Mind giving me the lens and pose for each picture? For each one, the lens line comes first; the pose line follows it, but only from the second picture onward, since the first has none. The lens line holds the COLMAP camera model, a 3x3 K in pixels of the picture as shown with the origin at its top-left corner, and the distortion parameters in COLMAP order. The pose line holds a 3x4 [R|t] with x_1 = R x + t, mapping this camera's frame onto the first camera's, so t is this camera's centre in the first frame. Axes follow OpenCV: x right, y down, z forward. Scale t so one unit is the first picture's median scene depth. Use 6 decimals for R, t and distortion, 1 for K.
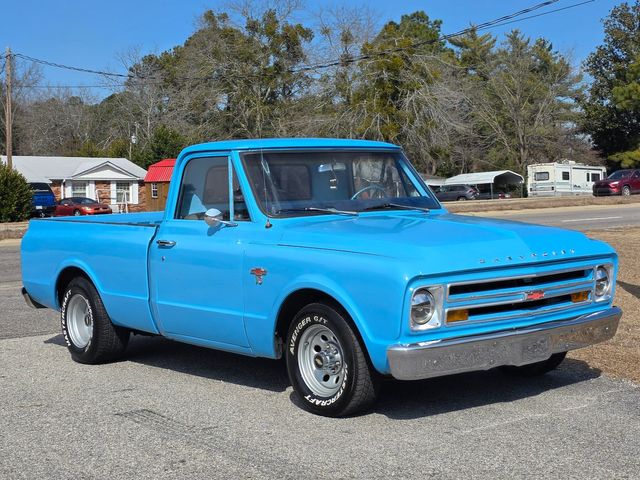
lens RADIAL K [[1003.7, 0, 308.9], [0, 1003.7, 236.6], [0, 0, 1]] dist [0.107604, 0.000000]
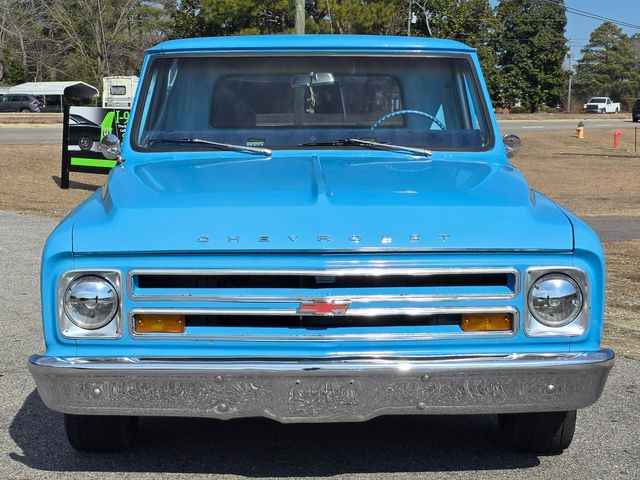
lens RADIAL K [[1414.9, 0, 310.2], [0, 1414.9, 204.9], [0, 0, 1]] dist [0.101213, 0.000000]
pose [[0.953964, 0.028333, 0.298581, 0.022168], [-0.036692, 0.999075, 0.022426, 0.009276], [-0.297669, -0.032350, 0.954121, -0.308655]]
